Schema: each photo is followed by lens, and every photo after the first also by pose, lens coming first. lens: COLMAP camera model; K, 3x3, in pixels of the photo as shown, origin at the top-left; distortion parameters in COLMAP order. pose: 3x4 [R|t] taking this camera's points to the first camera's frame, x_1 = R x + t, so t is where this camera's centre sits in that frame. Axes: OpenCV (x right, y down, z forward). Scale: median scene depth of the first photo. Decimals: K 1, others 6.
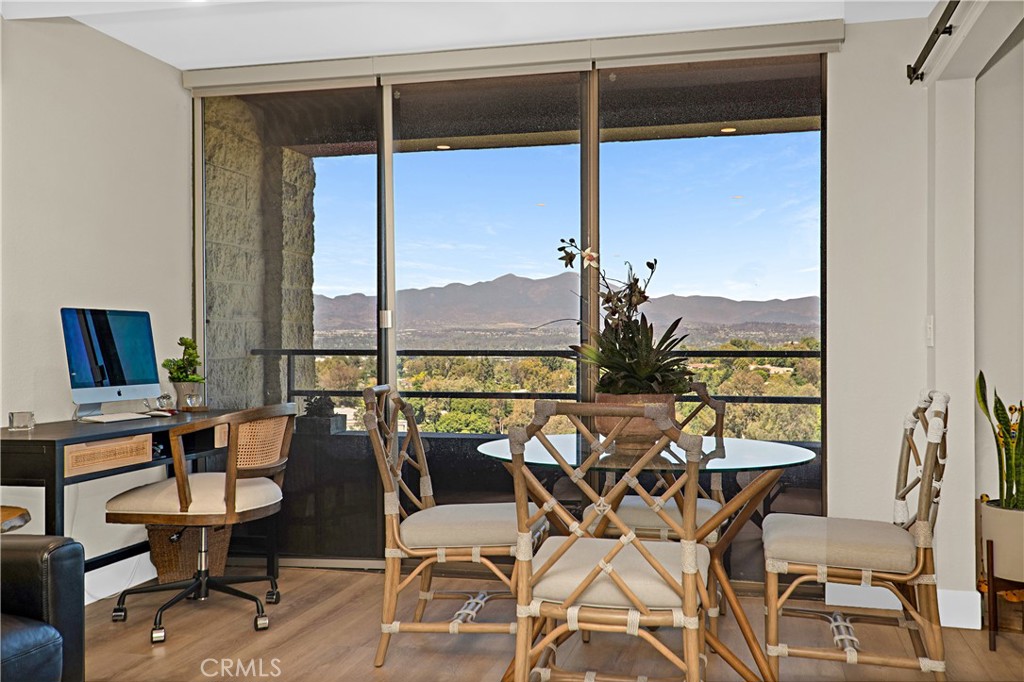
lens RADIAL K [[988.9, 0, 535.1], [0, 988.9, 345.5], [0, 0, 1]] dist [0.043976, 0.000000]
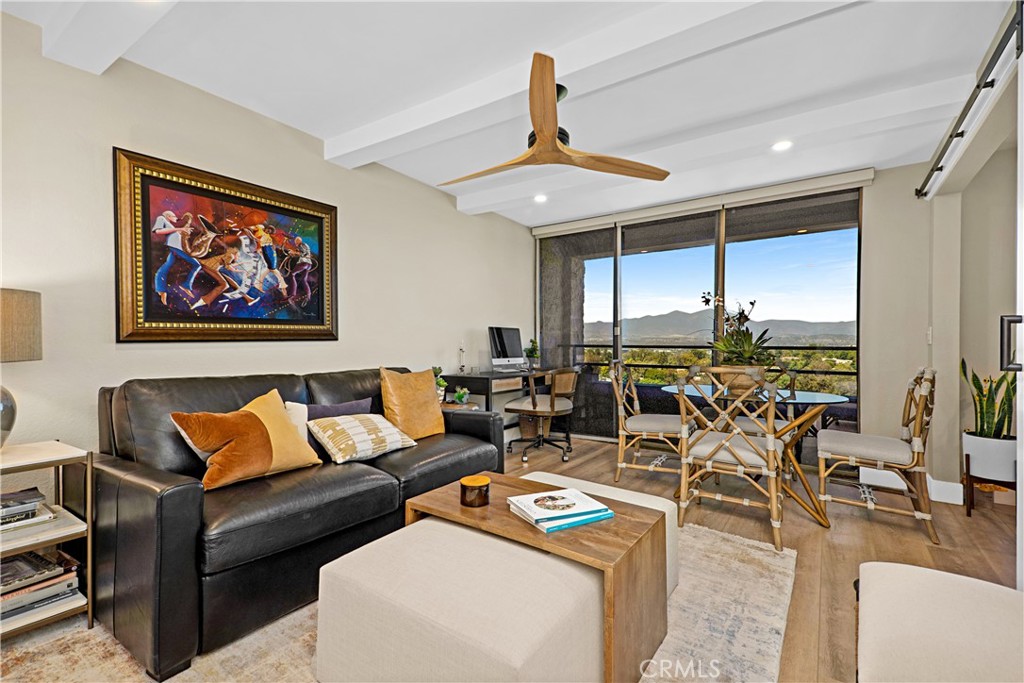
lens RADIAL K [[479.6, 0, 489.1], [0, 479.6, 336.8], [0, 0, 1]] dist [0.010491, -0.006472]
pose [[0.921522, -0.000026, -0.388326, 0.002303], [-0.007526, 0.999811, -0.017926, 0.009851], [0.388253, 0.019441, 0.921348, -0.126645]]
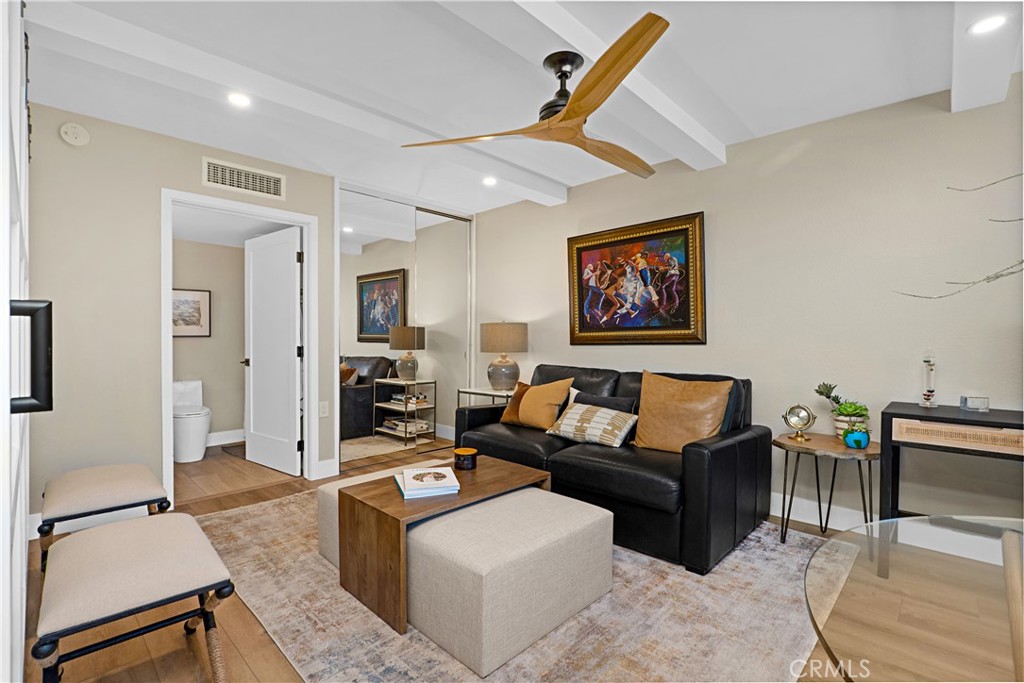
lens RADIAL K [[479.6, 0, 514.3], [0, 479.6, 332.3], [0, 0, 1]] dist [0.010491, -0.006472]
pose [[-0.551362, 0.005841, -0.834245, 0.372600], [0.004970, 0.999981, 0.003717, -0.027780], [0.834251, -0.002097, -0.551381, 0.875629]]
